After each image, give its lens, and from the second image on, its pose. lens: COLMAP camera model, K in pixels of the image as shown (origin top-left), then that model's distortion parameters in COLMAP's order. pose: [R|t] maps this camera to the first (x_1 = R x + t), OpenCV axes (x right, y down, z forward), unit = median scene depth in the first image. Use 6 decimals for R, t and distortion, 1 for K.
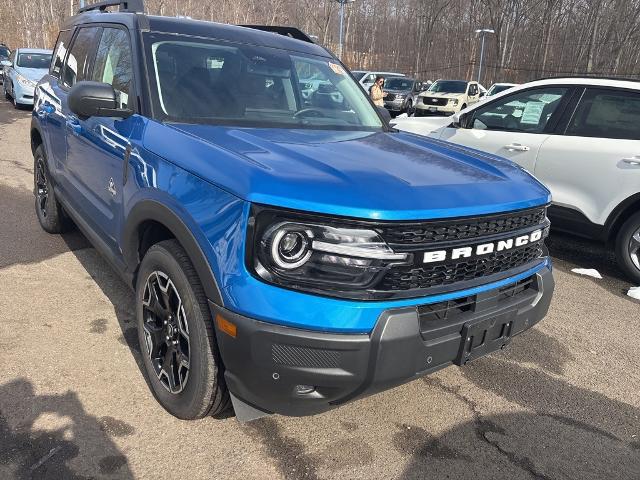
lens RADIAL K [[490.1, 0, 308.8], [0, 490.1, 229.9], [0, 0, 1]] dist [0.058506, -0.063019]
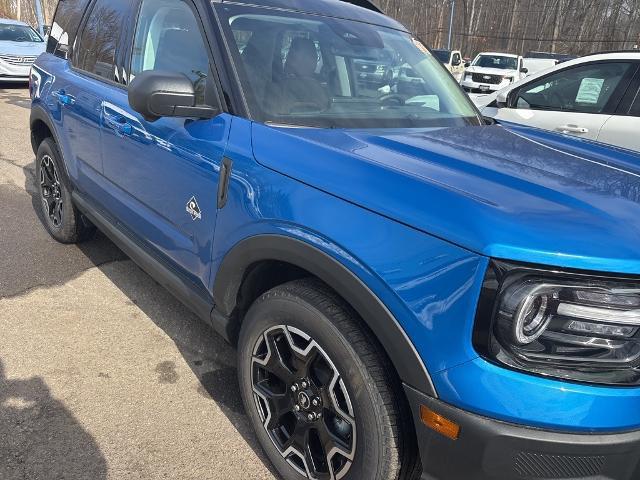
lens RADIAL K [[507.7, 0, 330.2], [0, 507.7, 239.8], [0, 0, 1]] dist [0.057384, -0.079078]
pose [[0.997202, -0.030718, 0.068157, -0.201688], [0.026485, 0.997714, 0.062169, -0.067690], [-0.069911, -0.060190, 0.995736, 0.150165]]
